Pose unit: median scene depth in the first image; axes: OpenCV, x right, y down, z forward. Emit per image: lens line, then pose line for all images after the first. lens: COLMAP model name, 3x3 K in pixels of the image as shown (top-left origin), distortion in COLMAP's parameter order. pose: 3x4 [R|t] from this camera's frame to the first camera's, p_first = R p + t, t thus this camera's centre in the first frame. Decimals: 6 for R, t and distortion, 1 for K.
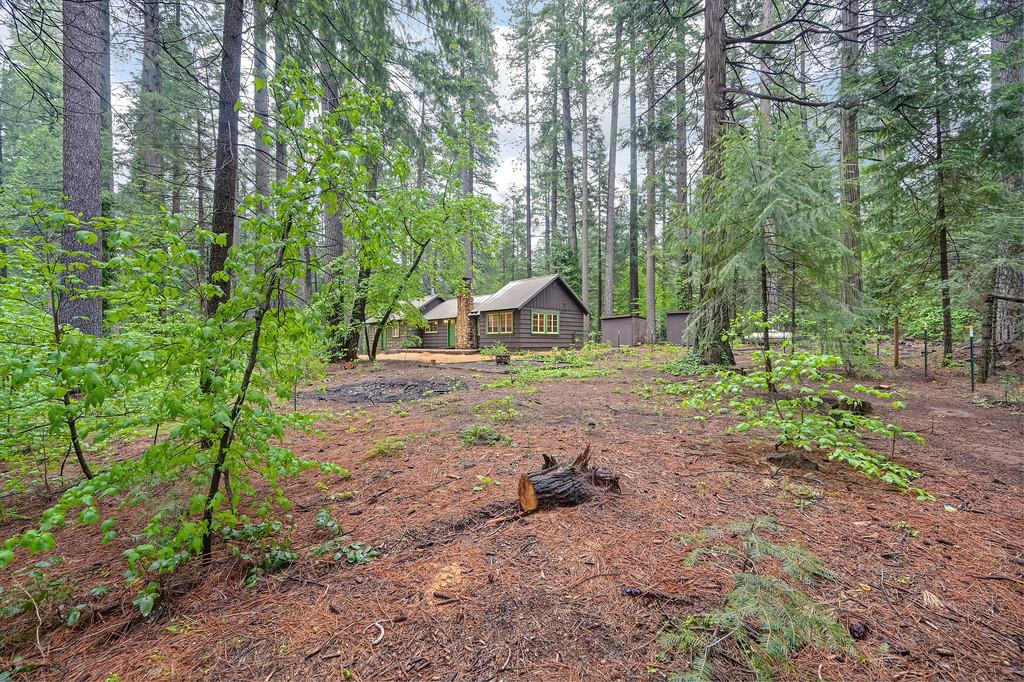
lens RADIAL K [[414.5, 0, 510.4], [0, 414.5, 335.9], [0, 0, 1]] dist [0.000591, 0.000091]
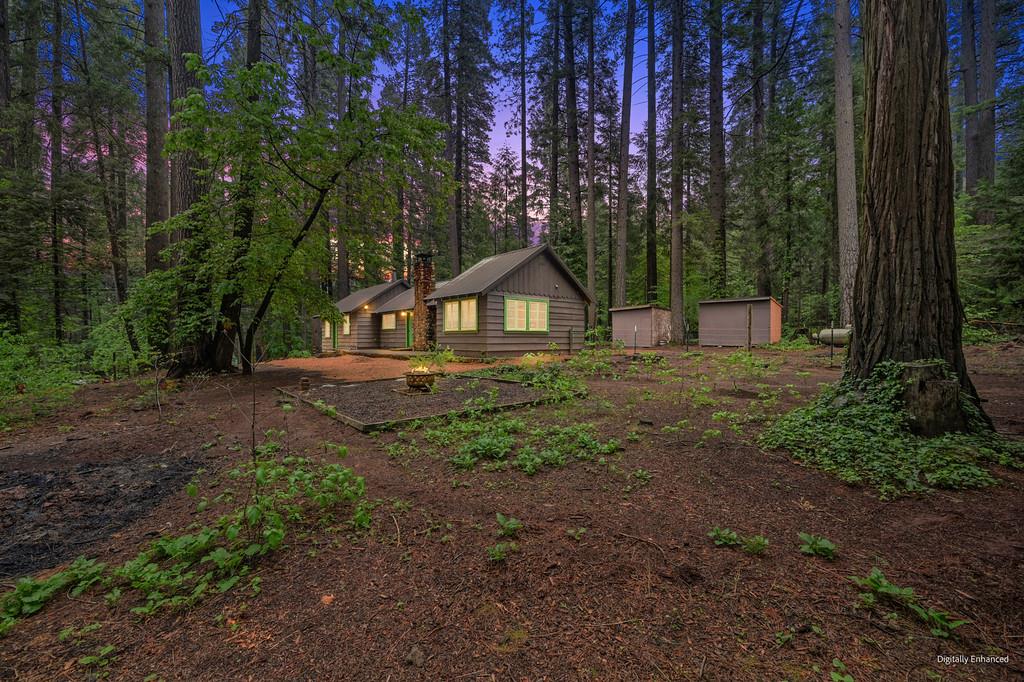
lens RADIAL K [[414.5, 0, 514.0], [0, 414.5, 339.4], [0, 0, 1]] dist [0.000591, 0.000091]
pose [[0.999834, -0.000084, -0.018230, 0.041716], [0.000446, 0.999803, 0.019849, -0.002401], [0.018225, -0.019854, 0.999637, 0.177082]]
